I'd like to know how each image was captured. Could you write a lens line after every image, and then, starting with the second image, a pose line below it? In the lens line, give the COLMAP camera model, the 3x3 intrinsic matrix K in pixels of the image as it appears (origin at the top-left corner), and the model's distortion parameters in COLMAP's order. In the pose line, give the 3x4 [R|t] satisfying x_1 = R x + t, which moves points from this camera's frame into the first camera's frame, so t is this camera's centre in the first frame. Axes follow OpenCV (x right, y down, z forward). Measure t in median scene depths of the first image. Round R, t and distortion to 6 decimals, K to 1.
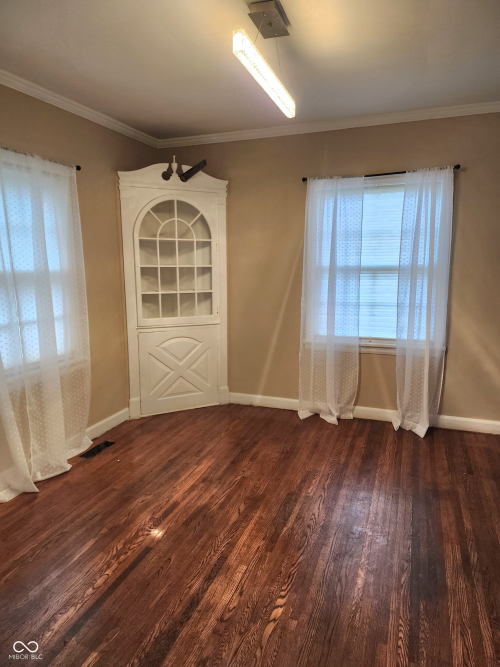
lens RADIAL K [[446.1, 0, 255.6], [0, 446.1, 333.4], [0, 0, 1]] dist [0.055525, -0.020624]
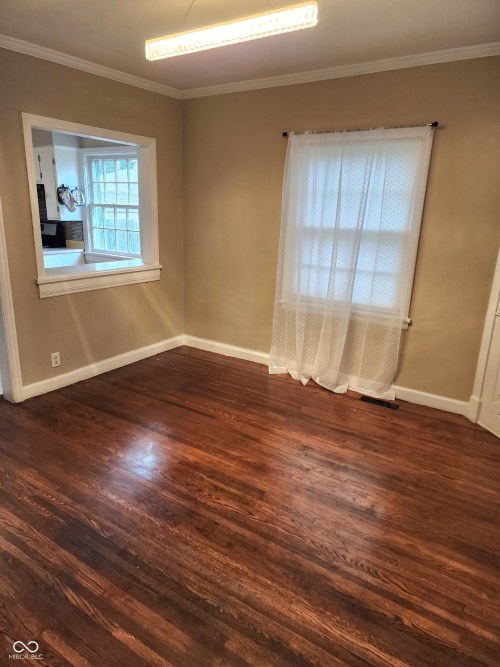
lens RADIAL K [[446.1, 0, 255.8], [0, 446.1, 333.7], [0, 0, 1]] dist [0.055525, -0.020624]
pose [[-0.228998, 0.263573, -0.937064, 0.837323], [-0.198786, 0.929696, 0.310079, -0.207165], [0.952913, 0.257283, -0.160504, 1.063934]]
